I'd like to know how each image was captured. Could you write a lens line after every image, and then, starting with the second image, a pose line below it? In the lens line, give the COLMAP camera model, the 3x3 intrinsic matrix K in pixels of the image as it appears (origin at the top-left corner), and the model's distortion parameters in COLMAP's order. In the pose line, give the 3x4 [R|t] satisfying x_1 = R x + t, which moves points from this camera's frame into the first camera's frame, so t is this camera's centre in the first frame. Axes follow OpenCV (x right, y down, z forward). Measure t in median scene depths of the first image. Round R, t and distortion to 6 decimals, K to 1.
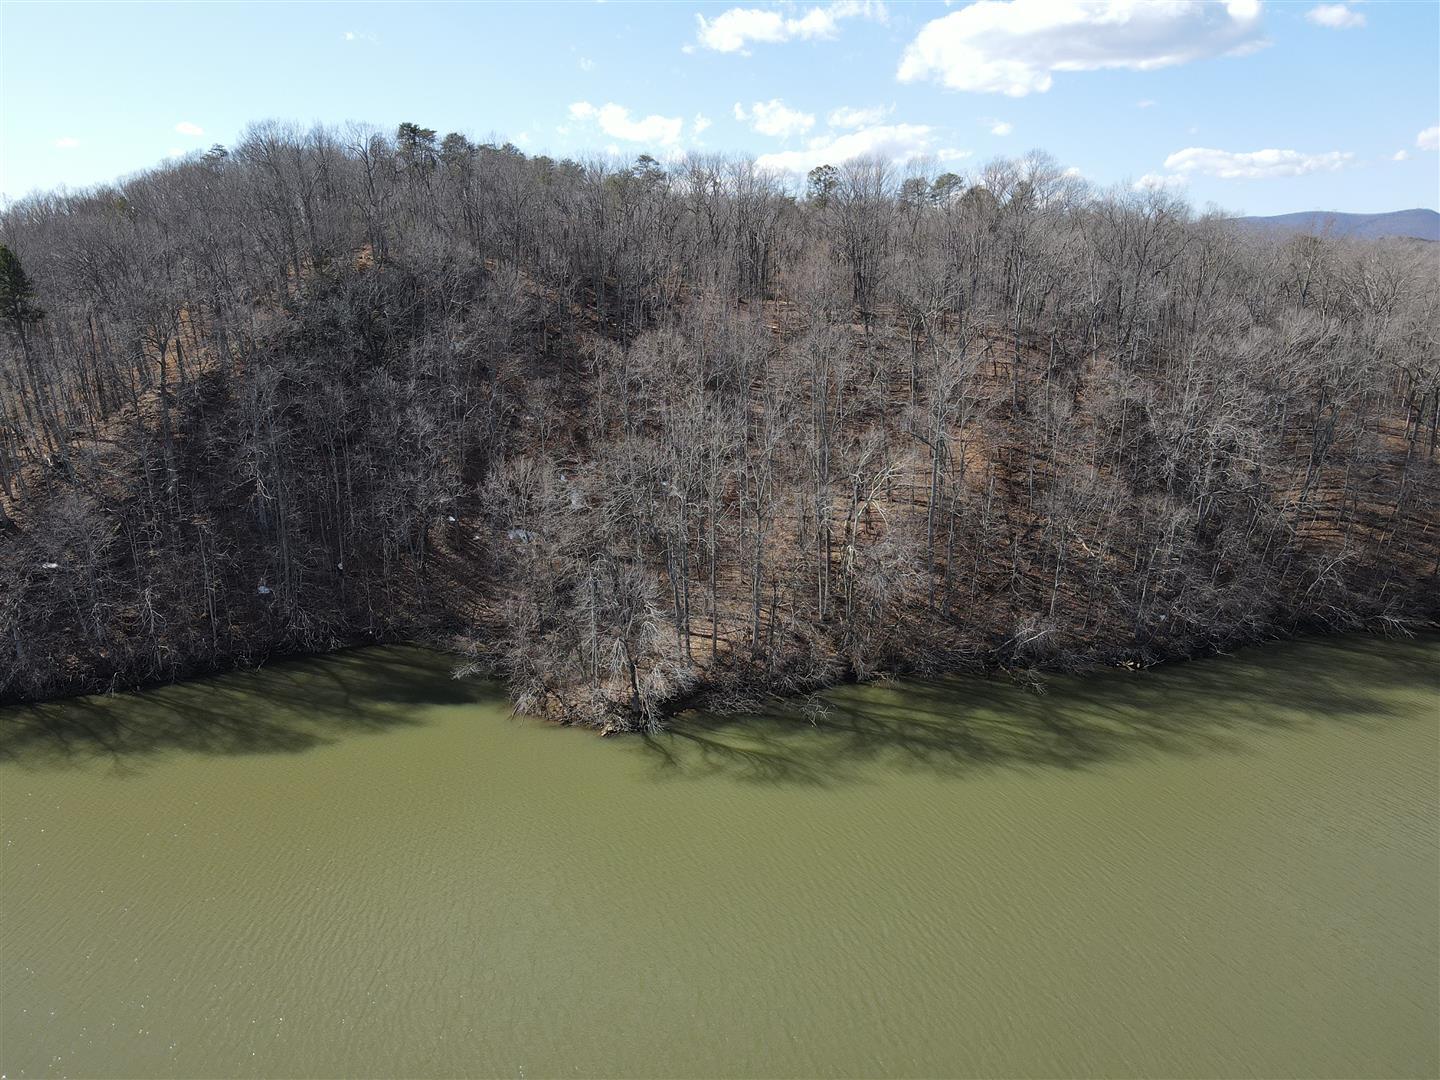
lens RADIAL K [[1052.5, 0, 721.9], [0, 1052.5, 470.8], [0, 0, 1]] dist [-0.005465, 0.022315]
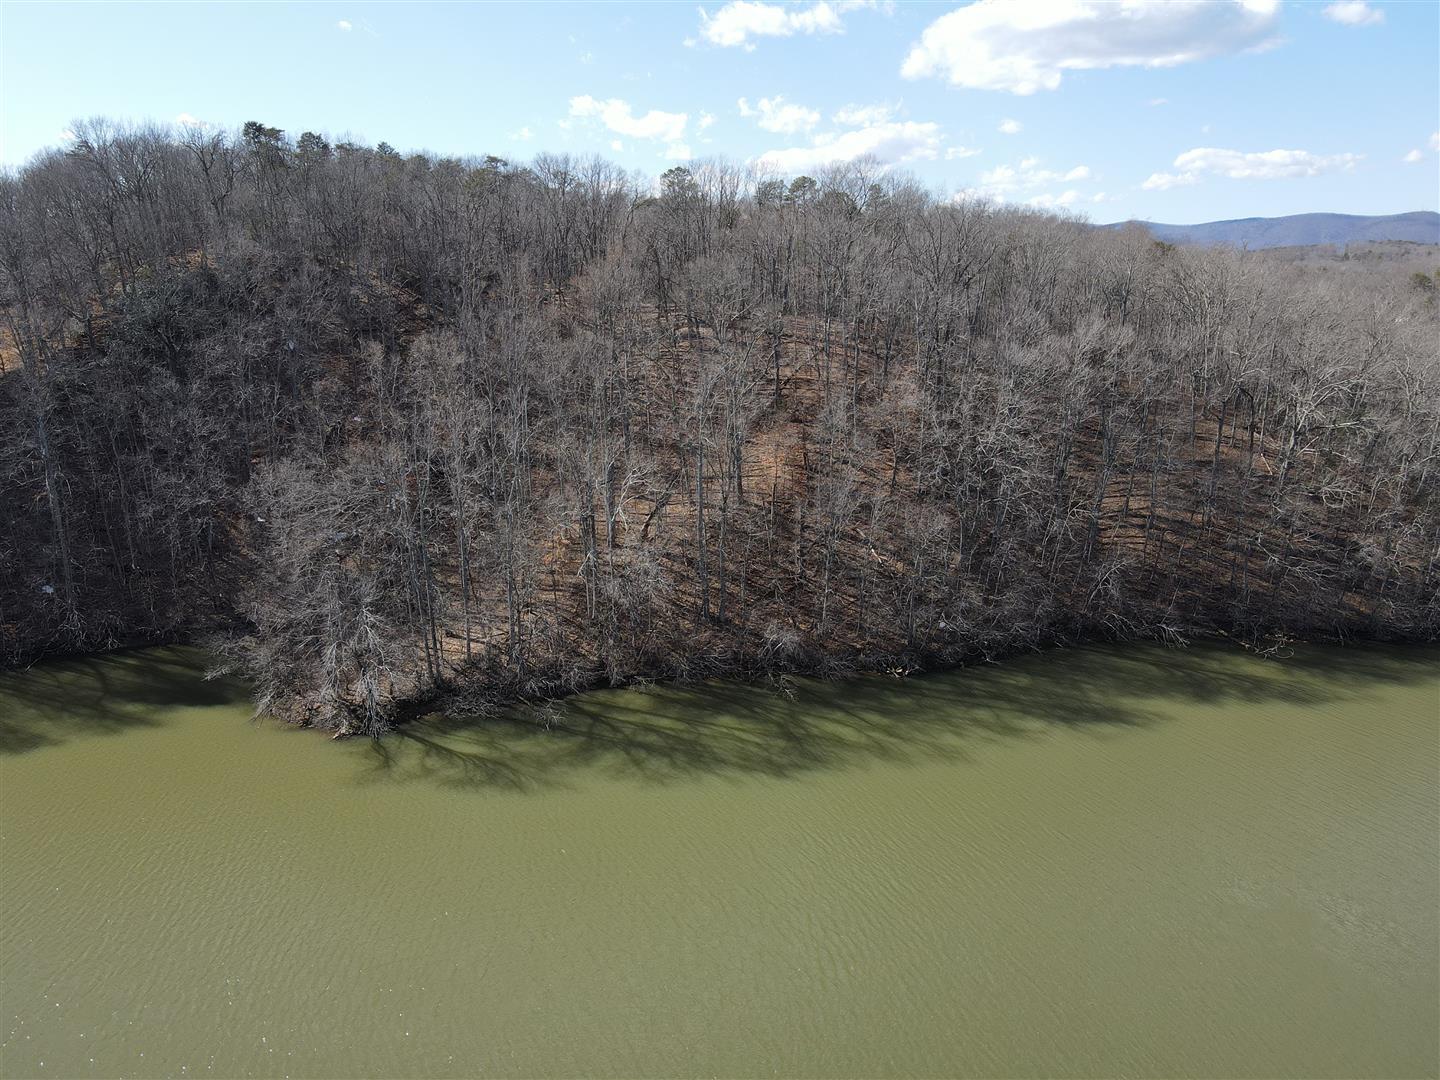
lens RADIAL K [[1052.5, 0, 719.2], [0, 1052.5, 487.2], [0, 0, 1]] dist [-0.005465, 0.022315]
pose [[0.999950, 0.008028, -0.005952, 0.228041], [-0.007922, 0.999813, 0.017617, -0.007998], [0.006092, -0.017569, 0.999827, 0.000406]]
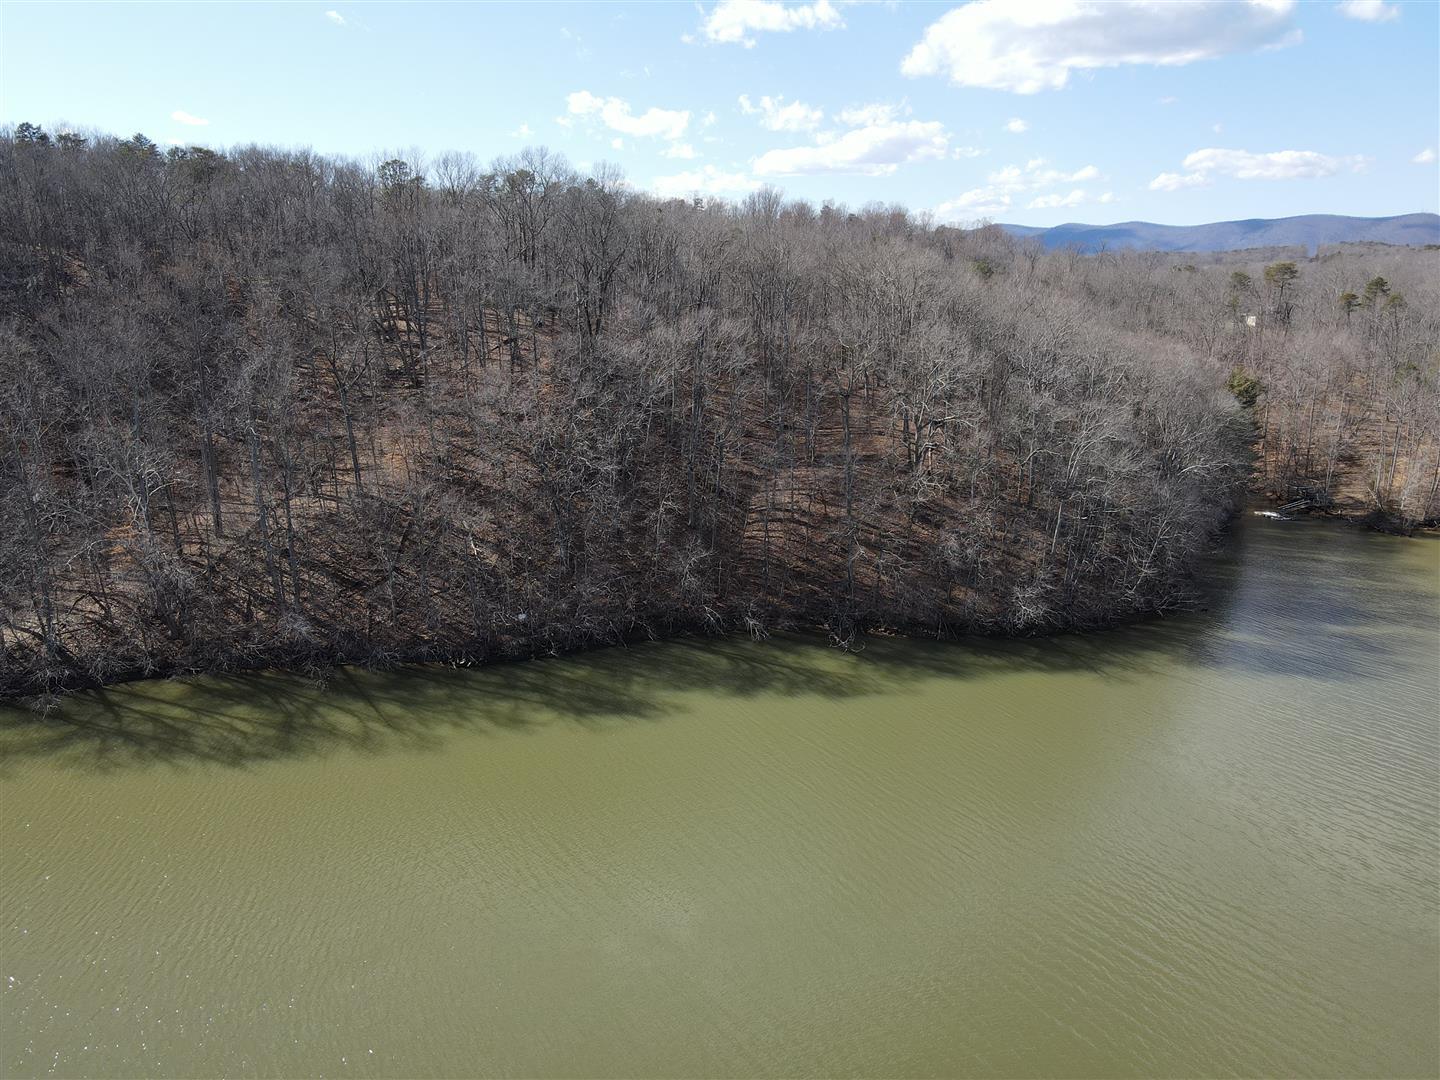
lens RADIAL K [[1052.5, 0, 719.7], [0, 1052.5, 512.3], [0, 0, 1]] dist [-0.005465, 0.022315]
pose [[0.999886, 0.012645, -0.008260, 0.657663], [-0.012301, 0.999106, 0.040440, -0.002808], [0.008764, -0.040333, 0.999148, 0.010559]]
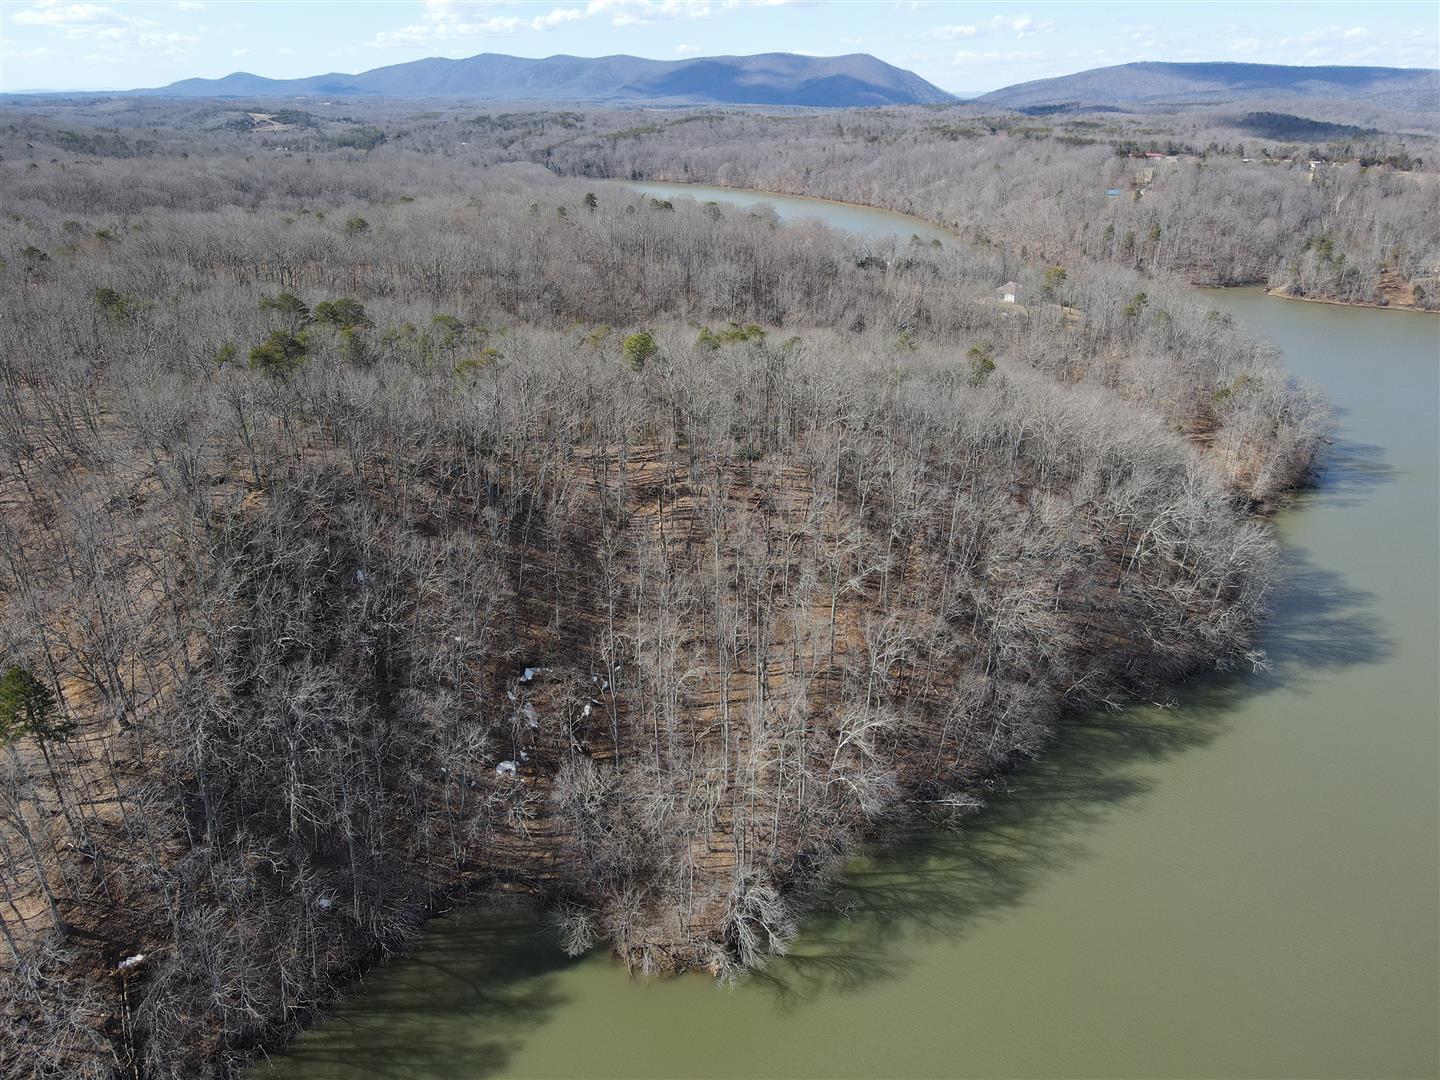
lens RADIAL K [[1052.5, 0, 728.0], [0, 1052.5, 533.5], [0, 0, 1]] dist [-0.005465, 0.022315]
pose [[0.896836, -0.160685, 0.412148, -0.488859], [0.075875, 0.973764, 0.214540, -0.502156], [-0.435808, -0.161136, 0.885498, -0.079214]]
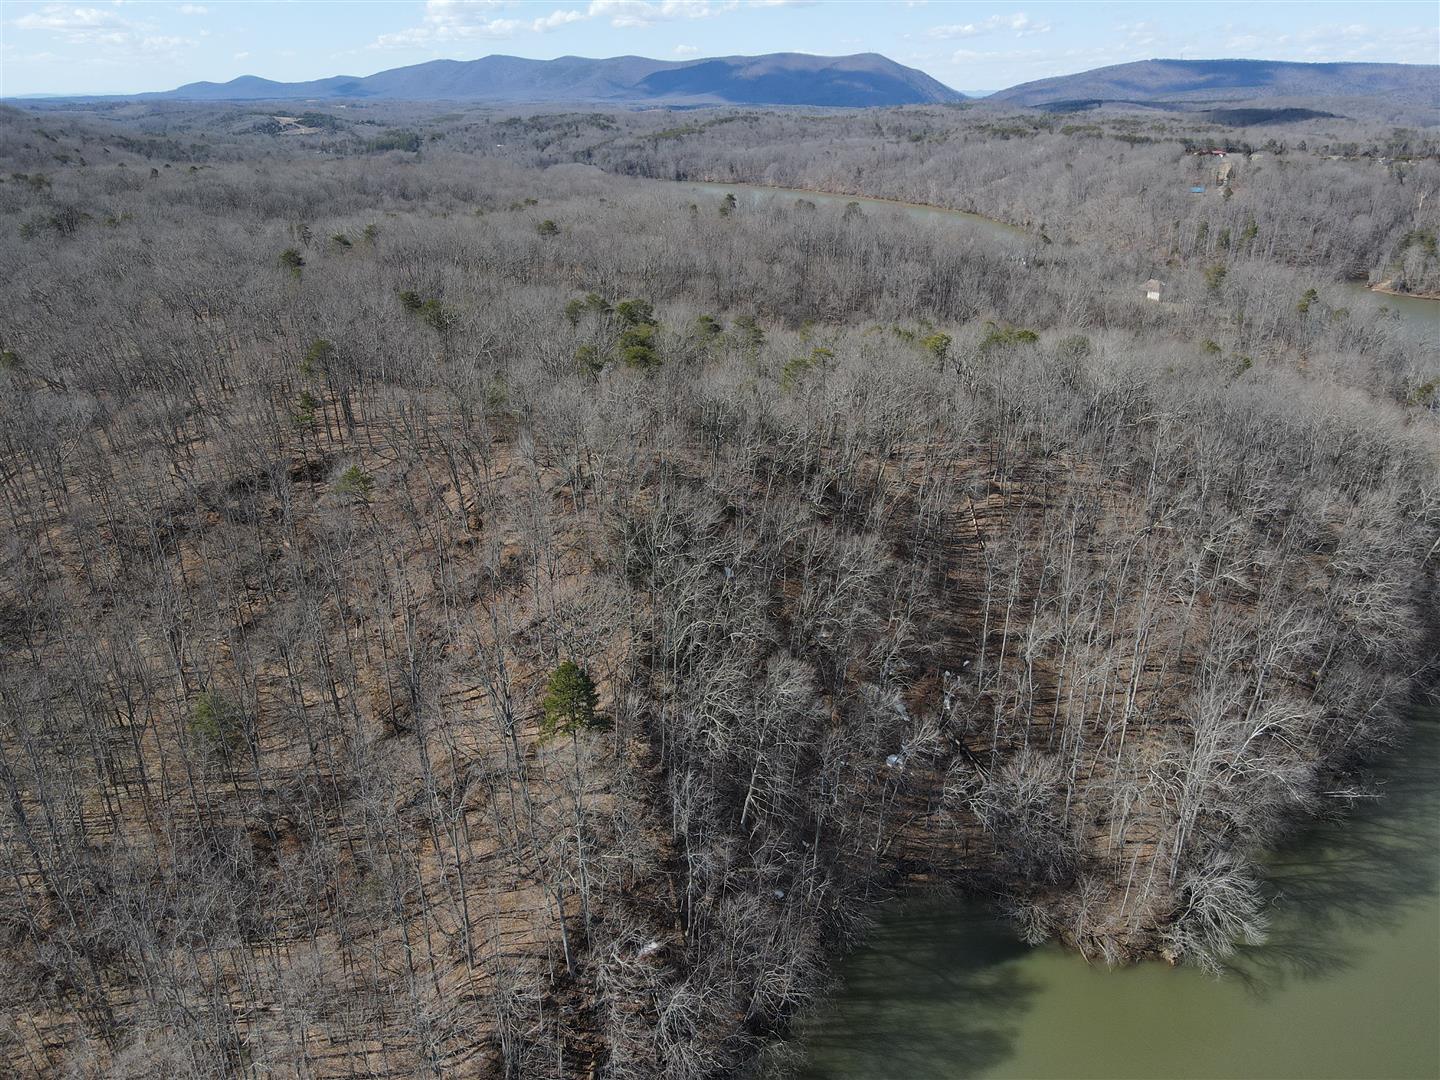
lens RADIAL K [[1052.5, 0, 727.4], [0, 1052.5, 534.0], [0, 0, 1]] dist [-0.005465, 0.022315]
pose [[0.897498, -0.164913, 0.409026, -0.951601], [0.081177, 0.973382, 0.214331, -0.539734], [-0.433484, -0.159159, 0.886995, 0.124597]]
